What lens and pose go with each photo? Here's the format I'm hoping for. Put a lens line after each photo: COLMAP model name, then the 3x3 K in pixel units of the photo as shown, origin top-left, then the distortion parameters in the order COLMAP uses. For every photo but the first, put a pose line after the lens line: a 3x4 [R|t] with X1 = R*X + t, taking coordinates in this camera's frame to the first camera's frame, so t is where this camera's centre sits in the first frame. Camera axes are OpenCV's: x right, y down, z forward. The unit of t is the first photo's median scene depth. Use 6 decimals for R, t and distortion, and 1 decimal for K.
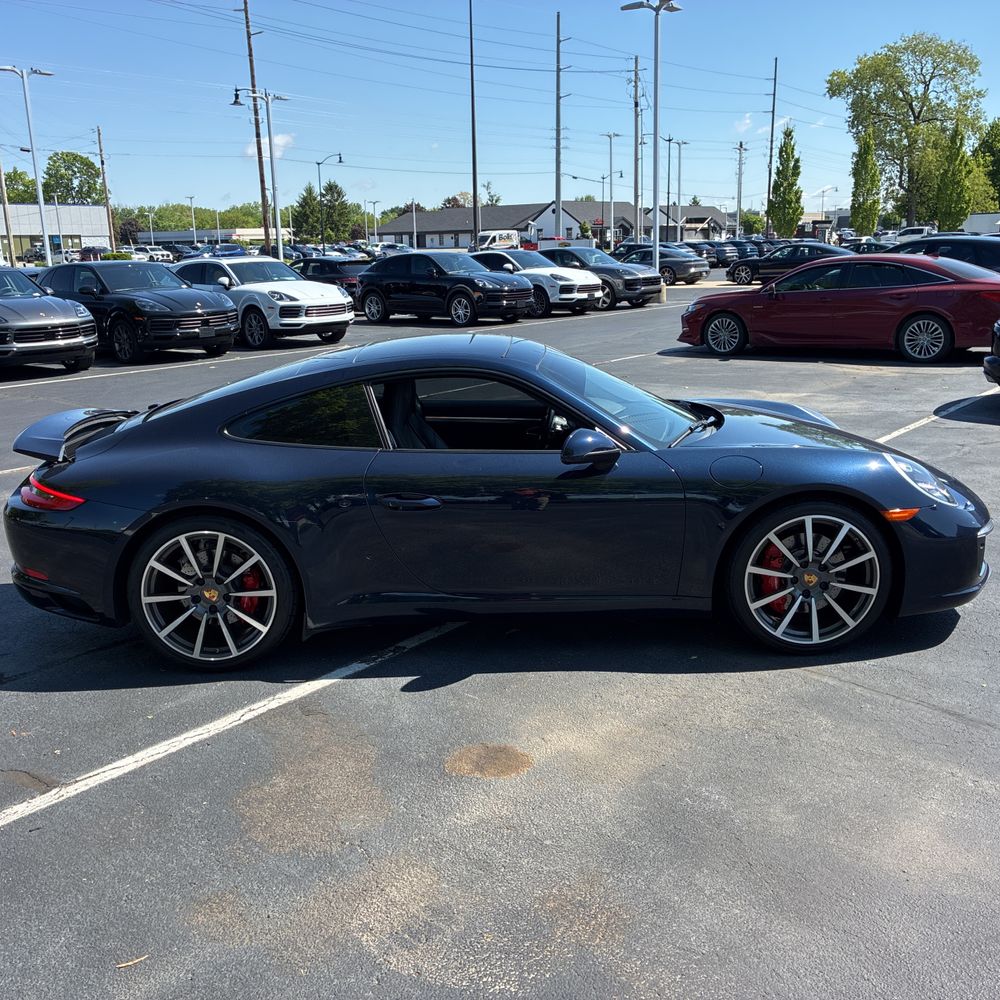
lens RADIAL K [[1019.6, 0, 505.6], [0, 1019.6, 503.7], [0, 0, 1]] dist [0.030785, -0.008240]
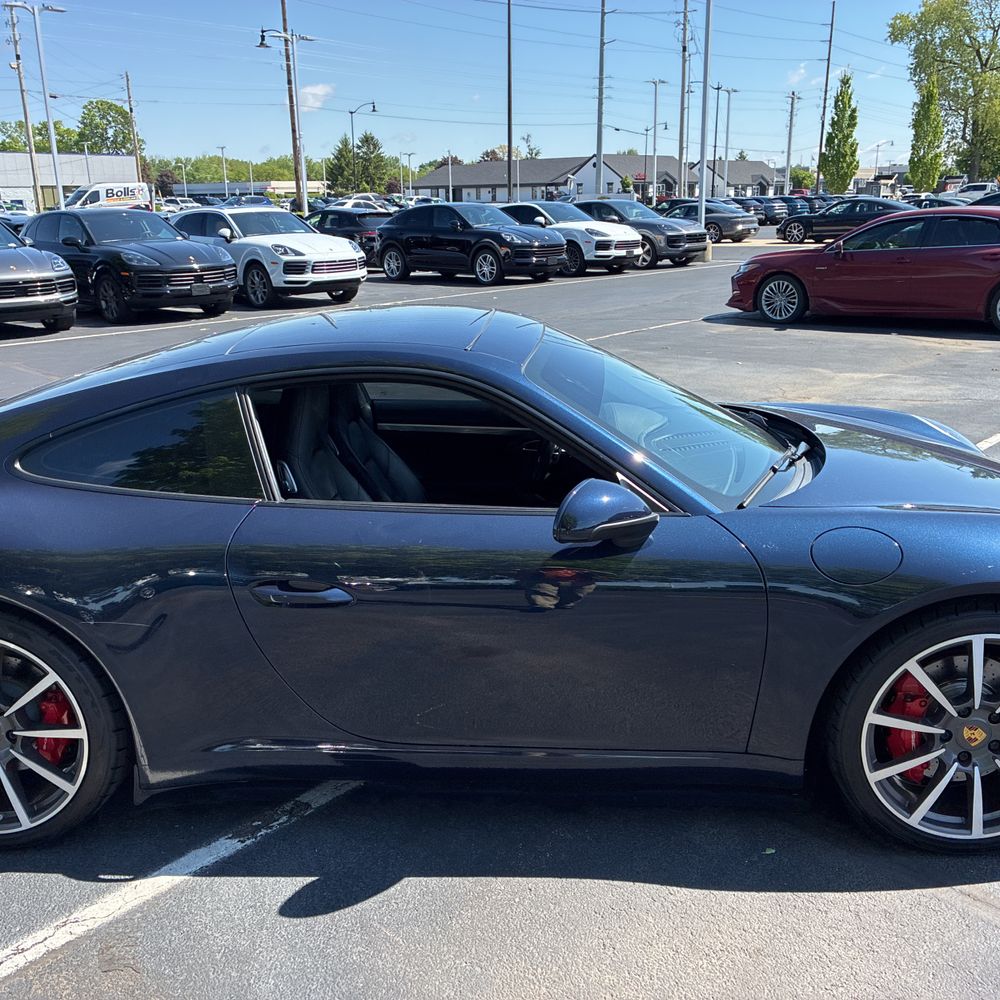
lens RADIAL K [[1006.4, 0, 497.6], [0, 1006.4, 512.7], [0, 0, 1]] dist [0.014536, 0.015702]
pose [[0.998872, 0.021426, -0.042367, 0.009528], [-0.019209, 0.998459, 0.052056, -0.017493], [0.043417, -0.051184, 0.997745, 0.088544]]
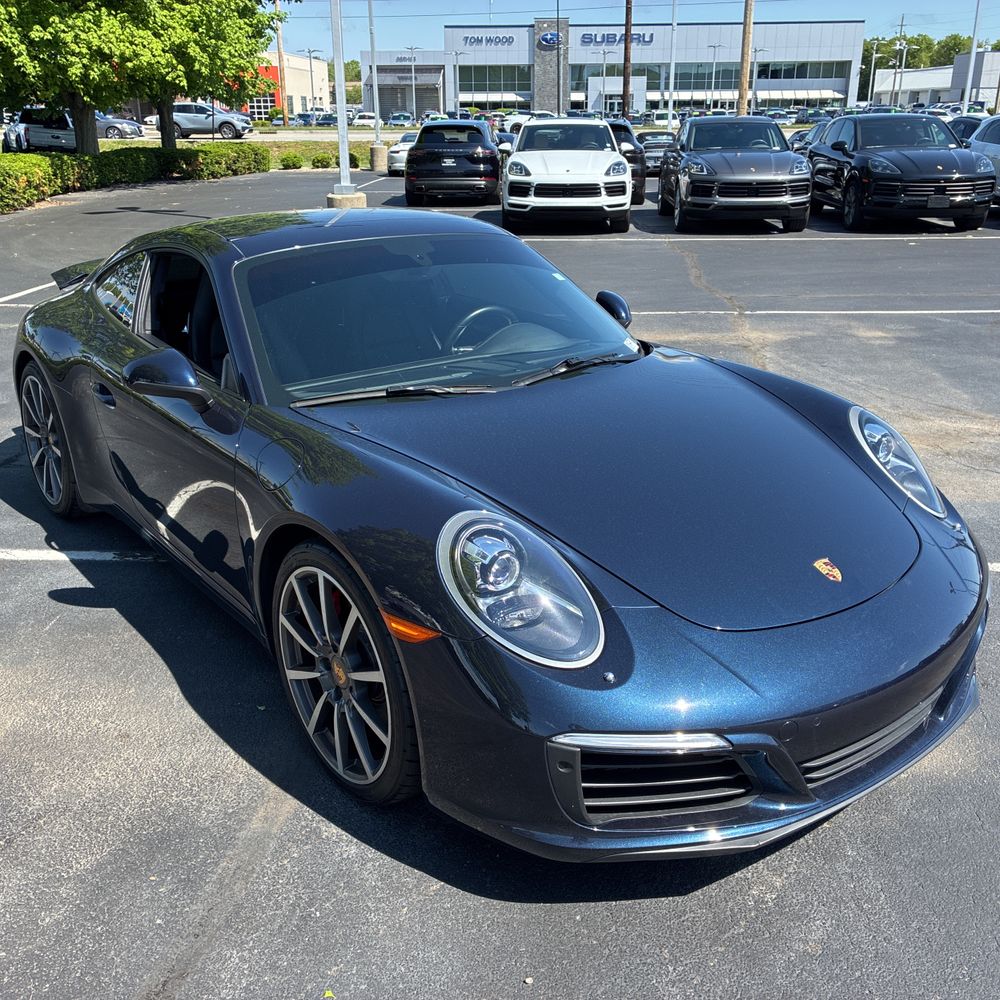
lens RADIAL K [[1013.3, 0, 500.0], [0, 1013.3, 500.0], [0, 0, 1]] dist [0.003832, 0.020492]
pose [[0.564886, 0.315576, -0.762440, 0.181846], [-0.204869, 0.948687, 0.240878, -0.047606], [0.799332, 0.020132, 0.600552, 0.157055]]
